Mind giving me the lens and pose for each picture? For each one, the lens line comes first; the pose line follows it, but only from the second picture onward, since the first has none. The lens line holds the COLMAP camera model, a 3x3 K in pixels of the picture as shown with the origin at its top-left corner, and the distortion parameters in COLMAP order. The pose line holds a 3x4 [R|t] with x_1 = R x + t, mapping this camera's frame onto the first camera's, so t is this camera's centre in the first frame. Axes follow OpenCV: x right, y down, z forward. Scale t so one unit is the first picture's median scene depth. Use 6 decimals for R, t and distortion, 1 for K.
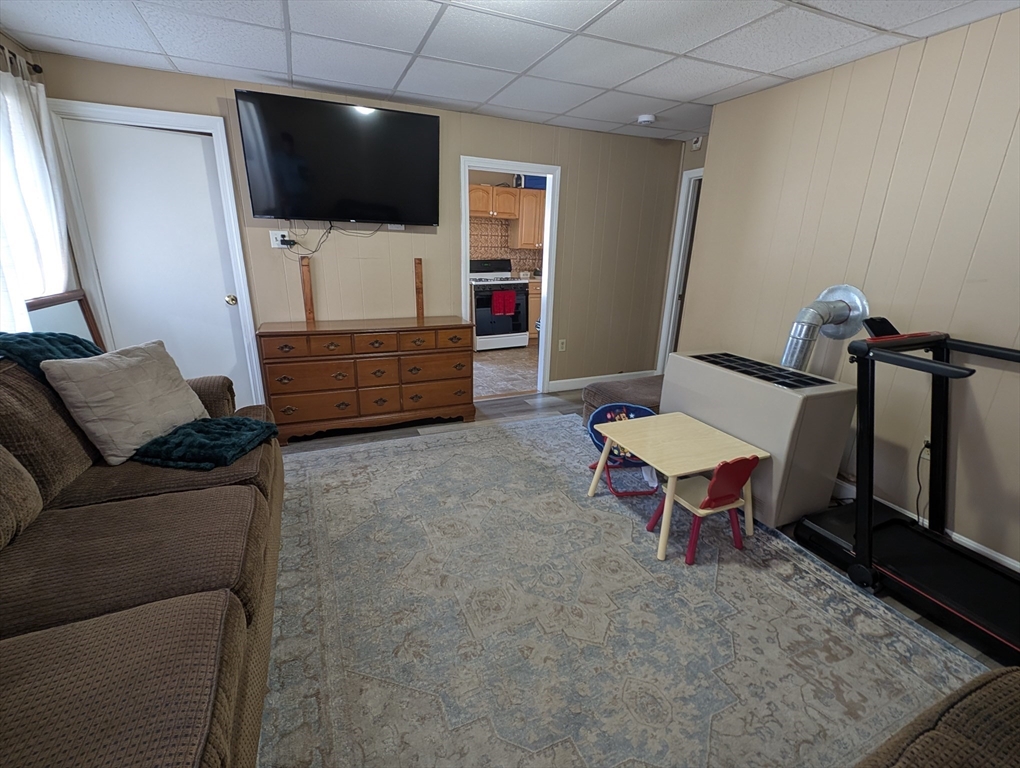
lens RADIAL K [[452.6, 0, 504.9], [0, 452.6, 387.5], [0, 0, 1]] dist [0.015309, -0.009323]
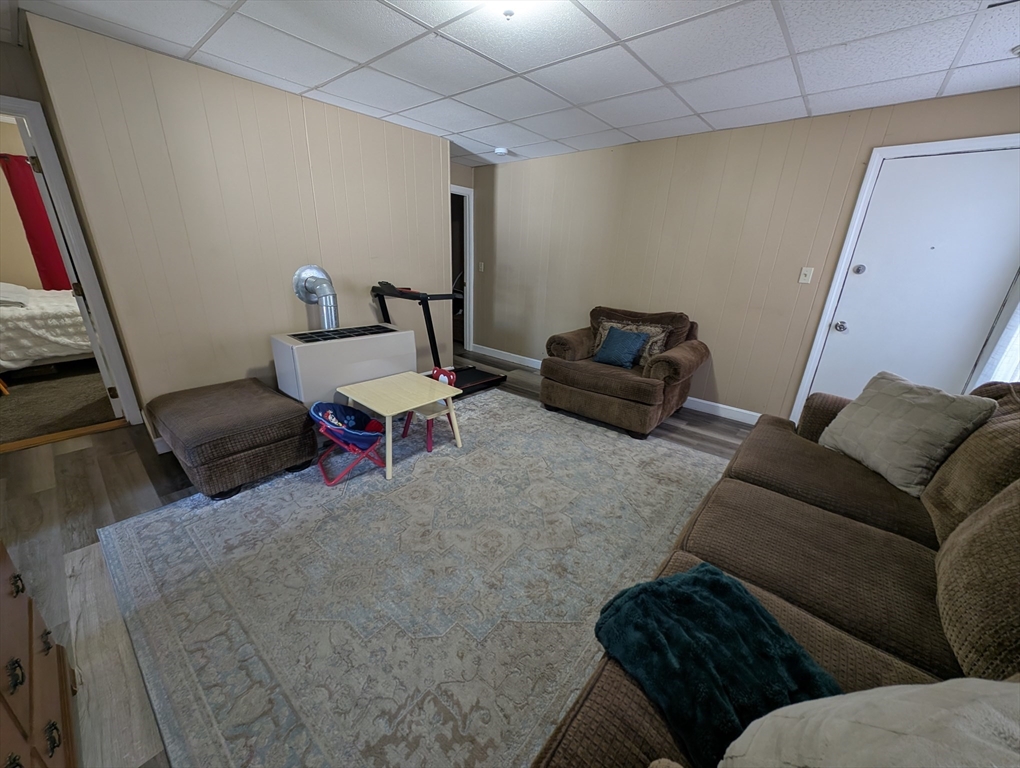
lens RADIAL K [[385.3, 0, 507.6], [0, 385.3, 384.3], [0, 0, 1]] dist [0.018477, -0.000153]
pose [[-0.440564, -0.323847, 0.837273, -0.473146], [0.229467, 0.861058, 0.453789, -0.229429], [-0.867899, 0.392050, -0.305039, 0.716117]]
